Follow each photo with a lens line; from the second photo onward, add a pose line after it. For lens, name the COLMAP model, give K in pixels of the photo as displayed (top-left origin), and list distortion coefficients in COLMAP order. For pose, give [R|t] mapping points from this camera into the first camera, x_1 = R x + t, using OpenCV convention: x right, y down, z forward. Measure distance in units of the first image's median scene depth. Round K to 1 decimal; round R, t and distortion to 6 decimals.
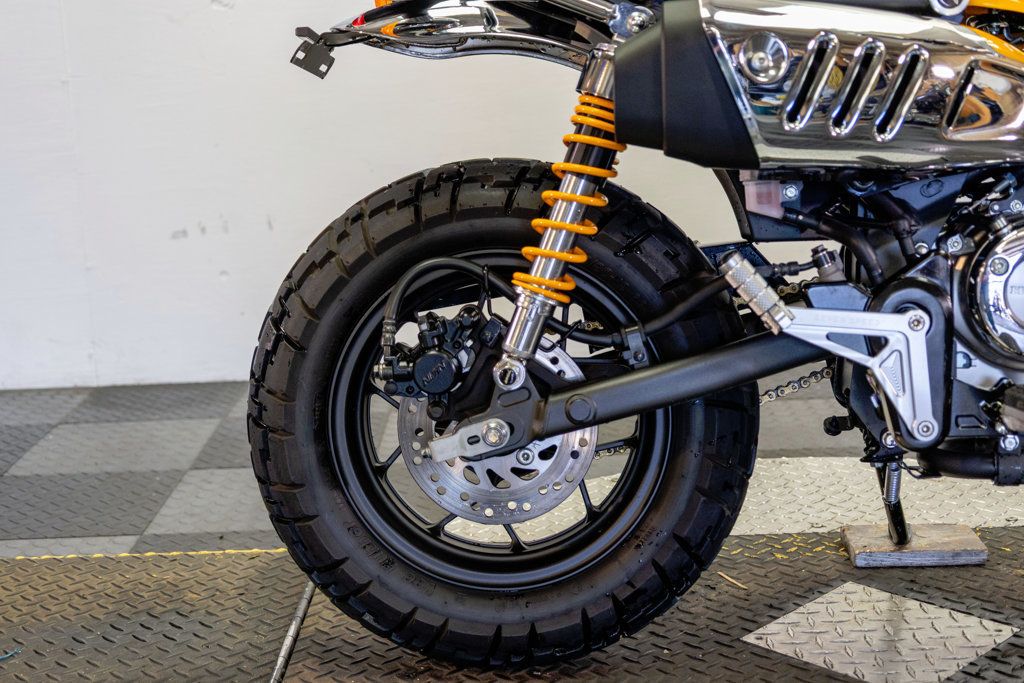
lens RADIAL K [[1474.4, 0, 510.4], [0, 1474.4, 336.7], [0, 0, 1]] dist [0.021429, 0.000000]
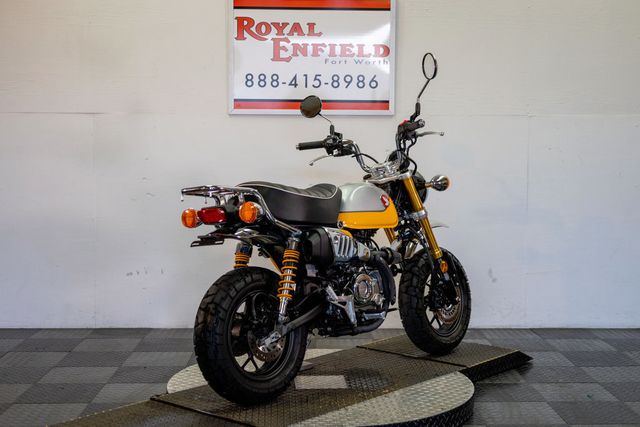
lens RADIAL K [[921.5, 0, 323.4], [0, 921.5, 214.8], [0, 0, 1]] dist [0.021429, 0.000000]
pose [[0.998791, 0.039820, 0.028832, 0.183859], [-0.035123, 0.988326, -0.148251, 0.137737], [-0.034399, 0.147060, 0.988529, -1.588905]]
